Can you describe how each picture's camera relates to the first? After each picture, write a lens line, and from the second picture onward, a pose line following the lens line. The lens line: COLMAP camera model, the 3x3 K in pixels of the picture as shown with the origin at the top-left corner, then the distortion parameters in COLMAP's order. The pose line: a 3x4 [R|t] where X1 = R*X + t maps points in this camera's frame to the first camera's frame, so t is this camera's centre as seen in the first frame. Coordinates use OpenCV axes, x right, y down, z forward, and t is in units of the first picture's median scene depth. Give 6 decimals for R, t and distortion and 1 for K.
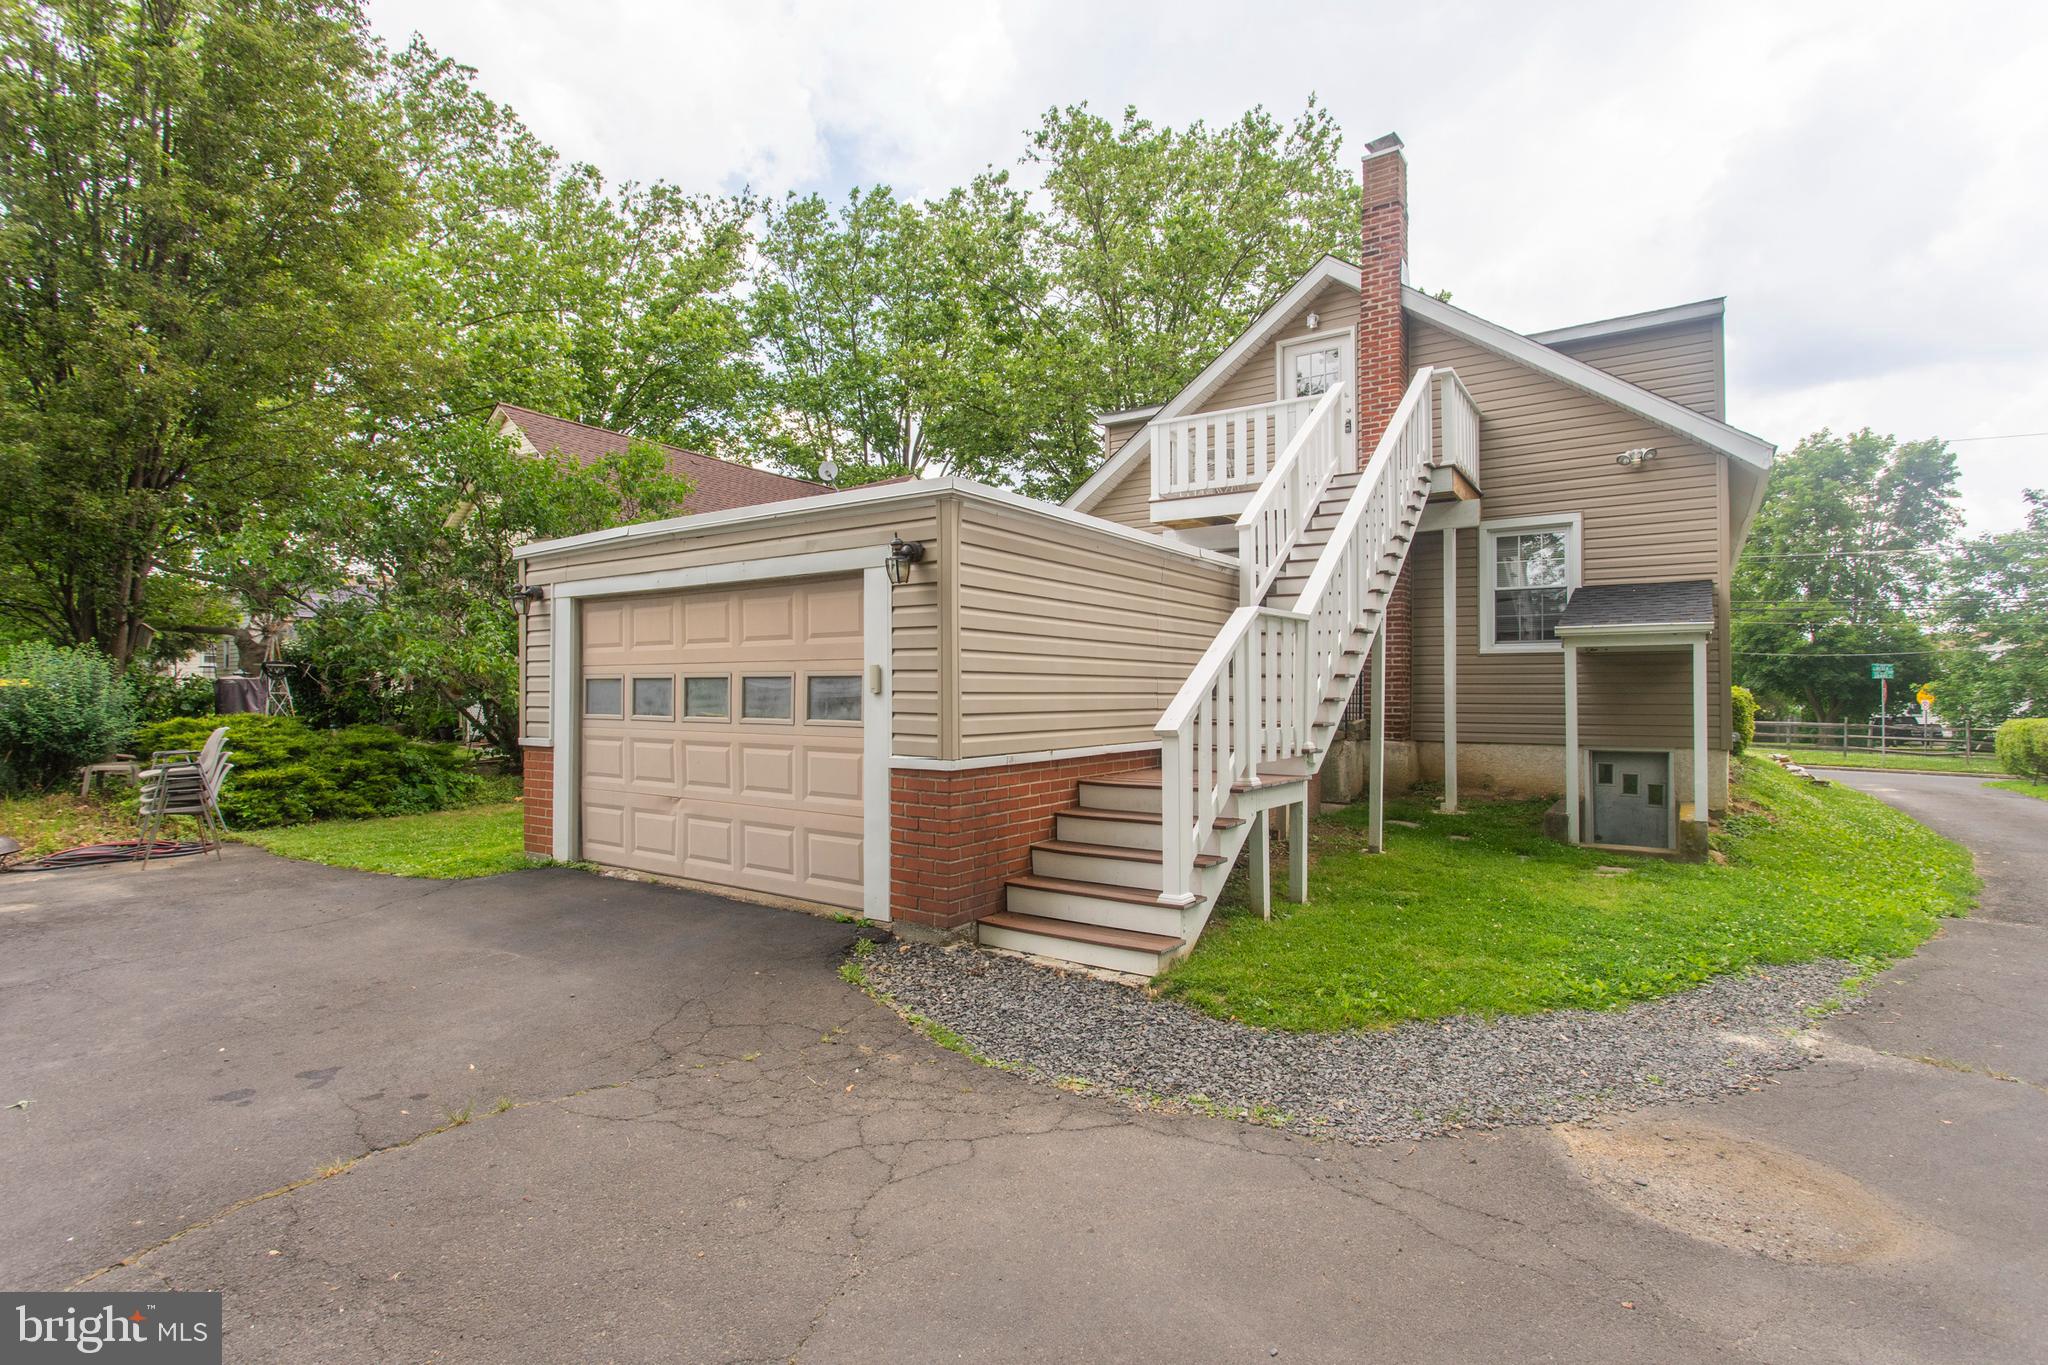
lens RADIAL K [[974.3, 0, 1026.9], [0, 974.3, 678.2], [0, 0, 1]] dist [-0.004336, 0.003504]
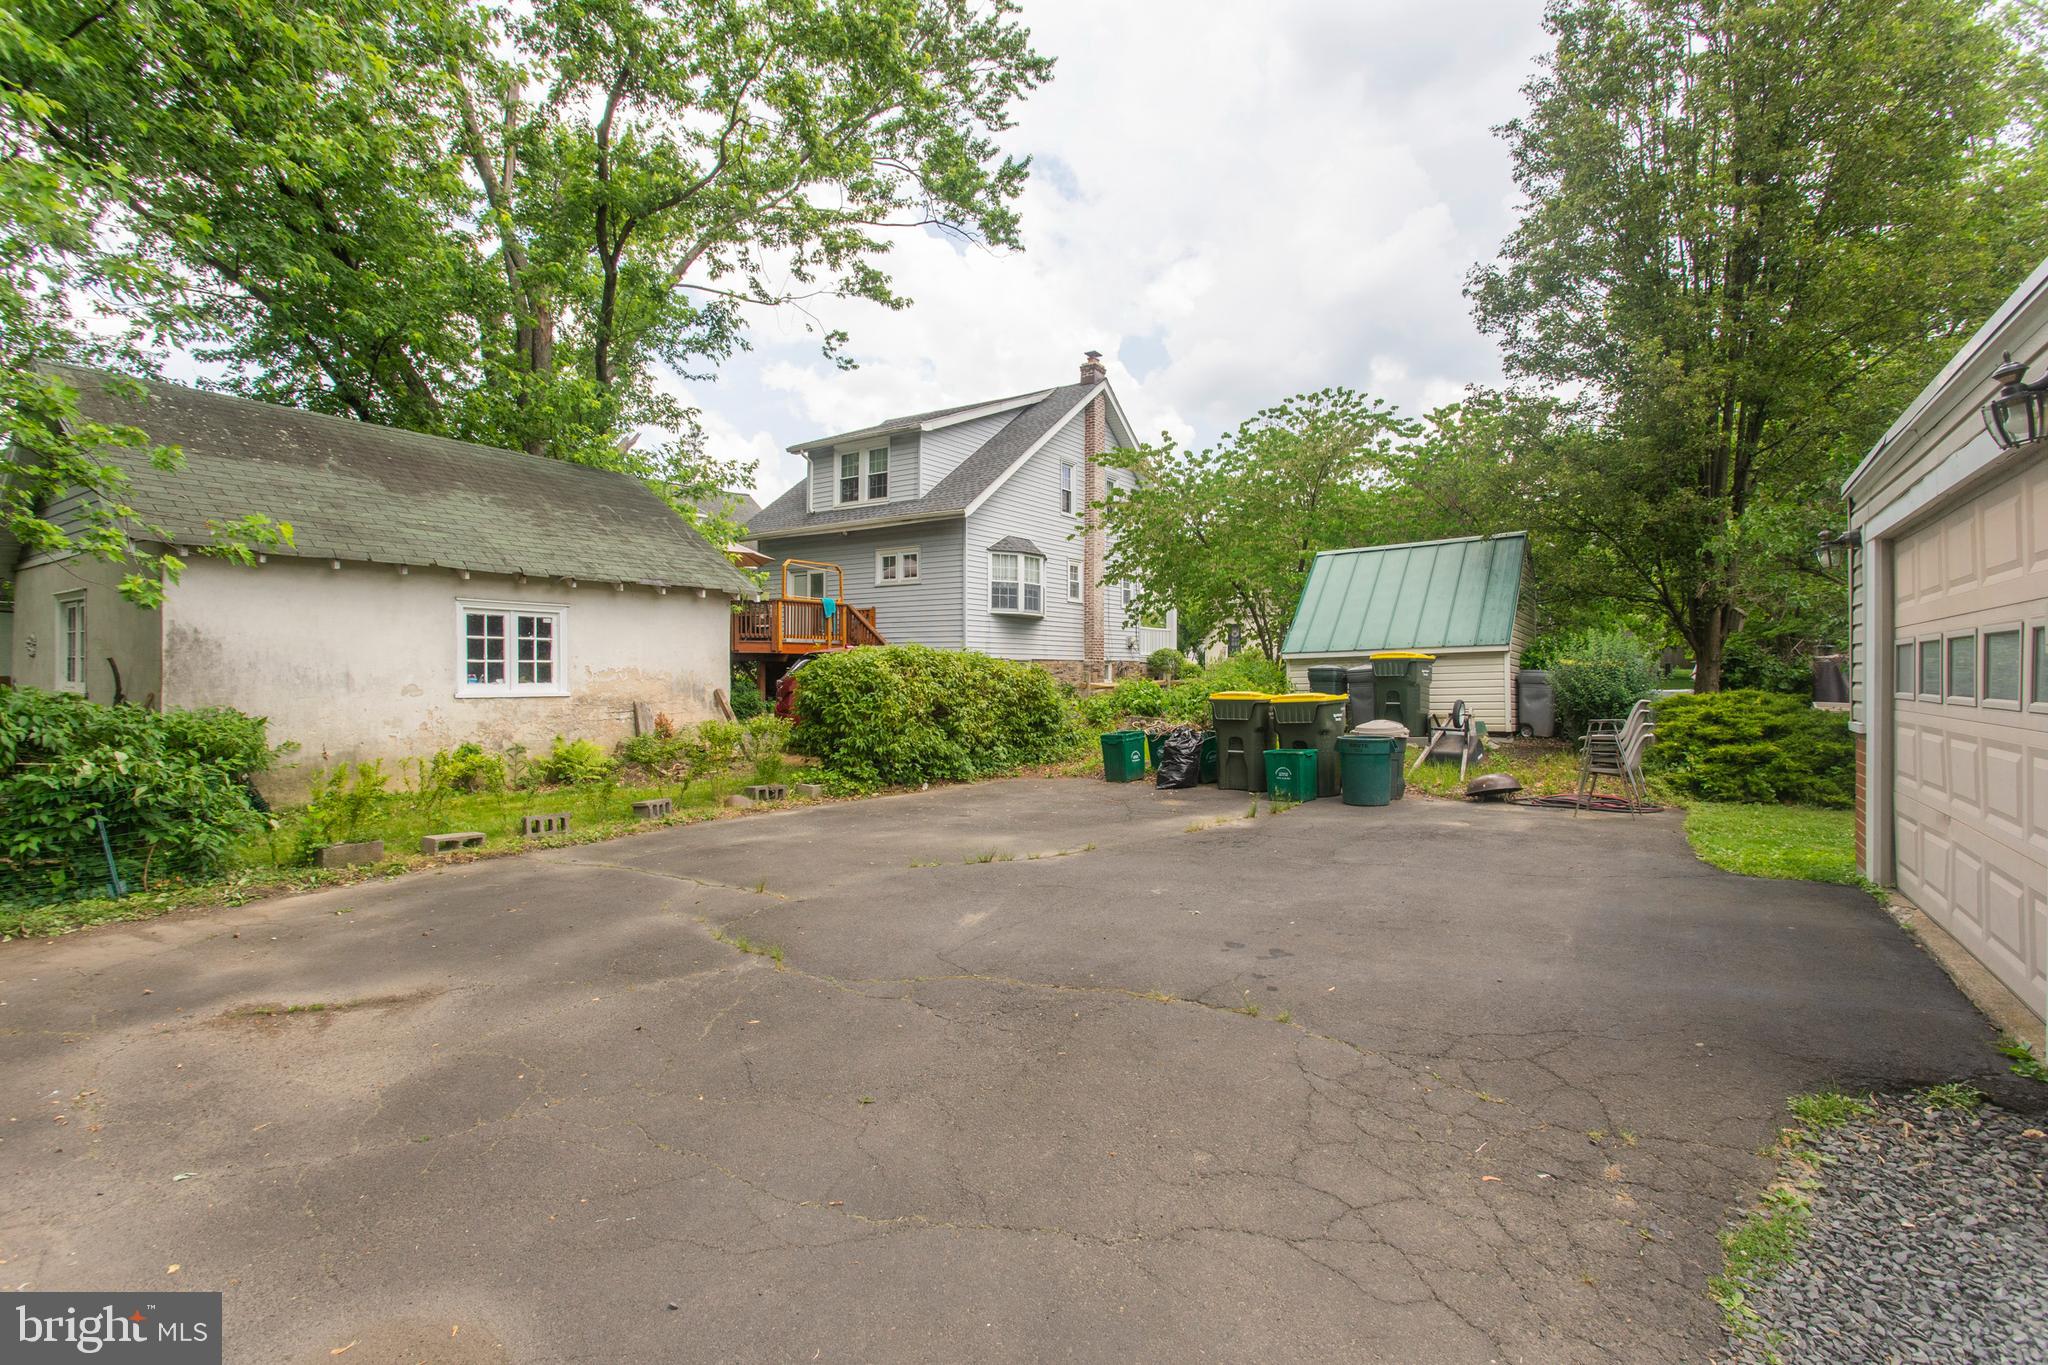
lens RADIAL K [[974.3, 0, 1028.5], [0, 974.3, 684.5], [0, 0, 1]] dist [-0.004336, 0.003504]
pose [[0.018563, 0.009854, -0.999779, 0.513057], [0.011769, 0.999880, 0.010074, 0.028485], [0.999758, -0.011953, 0.018445, 0.590101]]
